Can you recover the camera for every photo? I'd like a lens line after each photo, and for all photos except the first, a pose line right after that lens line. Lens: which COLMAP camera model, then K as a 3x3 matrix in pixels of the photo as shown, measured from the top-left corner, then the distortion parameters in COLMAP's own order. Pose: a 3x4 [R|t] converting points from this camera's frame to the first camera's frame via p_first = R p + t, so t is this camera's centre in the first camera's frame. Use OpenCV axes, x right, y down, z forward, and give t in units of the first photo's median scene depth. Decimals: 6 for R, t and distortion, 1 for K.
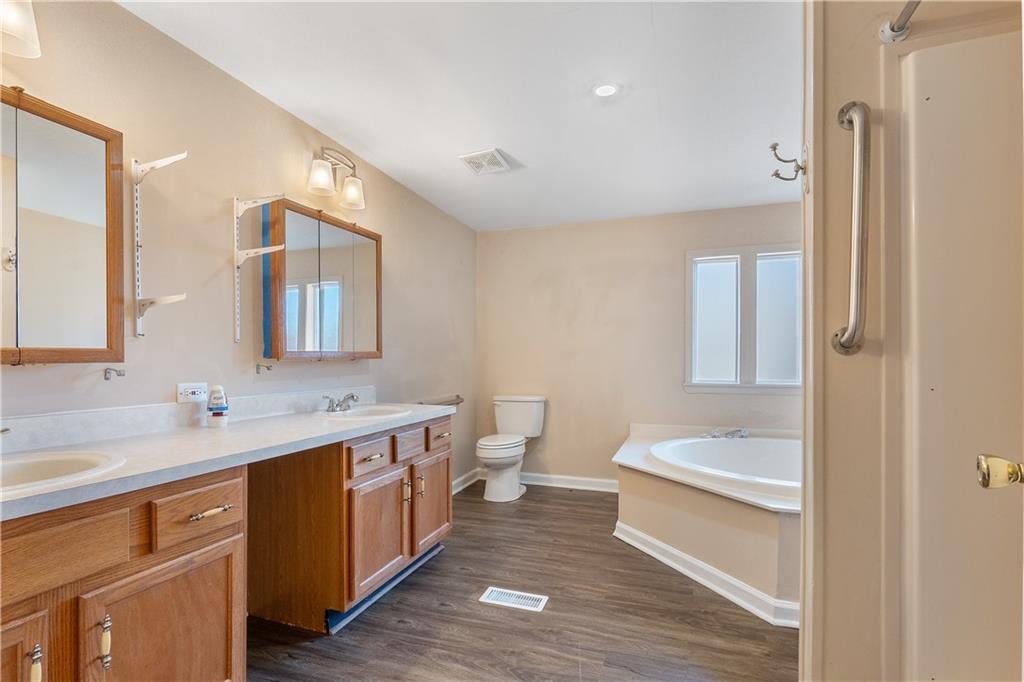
lens RADIAL K [[454.1, 0, 521.0], [0, 454.1, 363.3], [0, 0, 1]] dist [-0.011819, 0.000446]
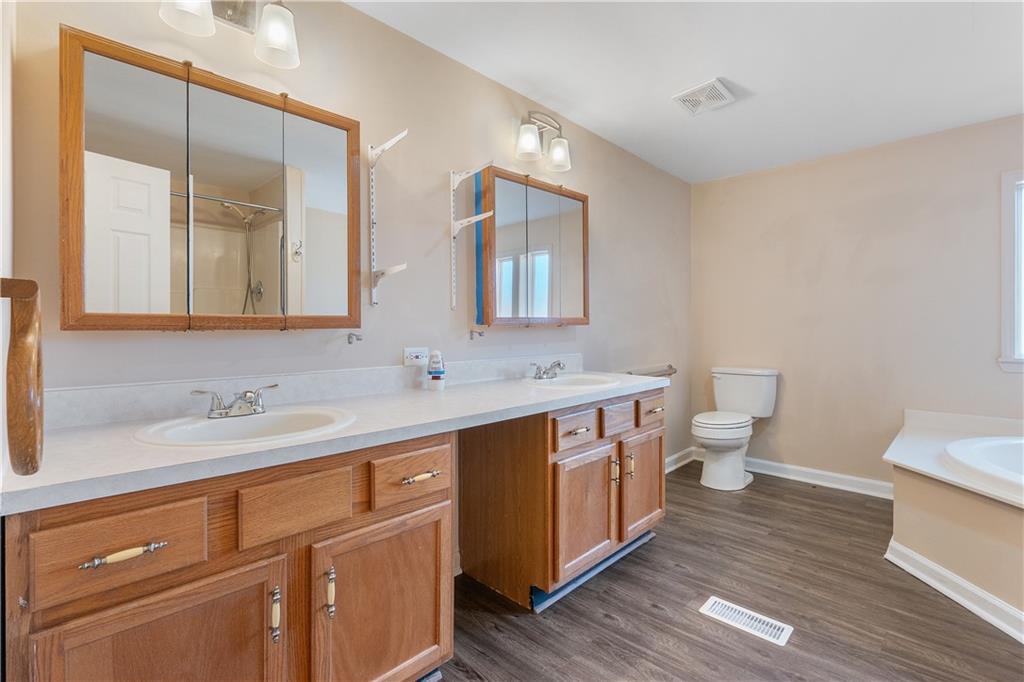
lens RADIAL K [[460.3, 0, 512.9], [0, 460.3, 331.0], [0, 0, 1]] dist [-0.014471, 0.000462]
pose [[0.894852, -0.000266, -0.446363, -0.027157], [0.000525, 1.000000, 0.000458, 0.002926], [0.446362, -0.000644, 0.894852, 0.098116]]
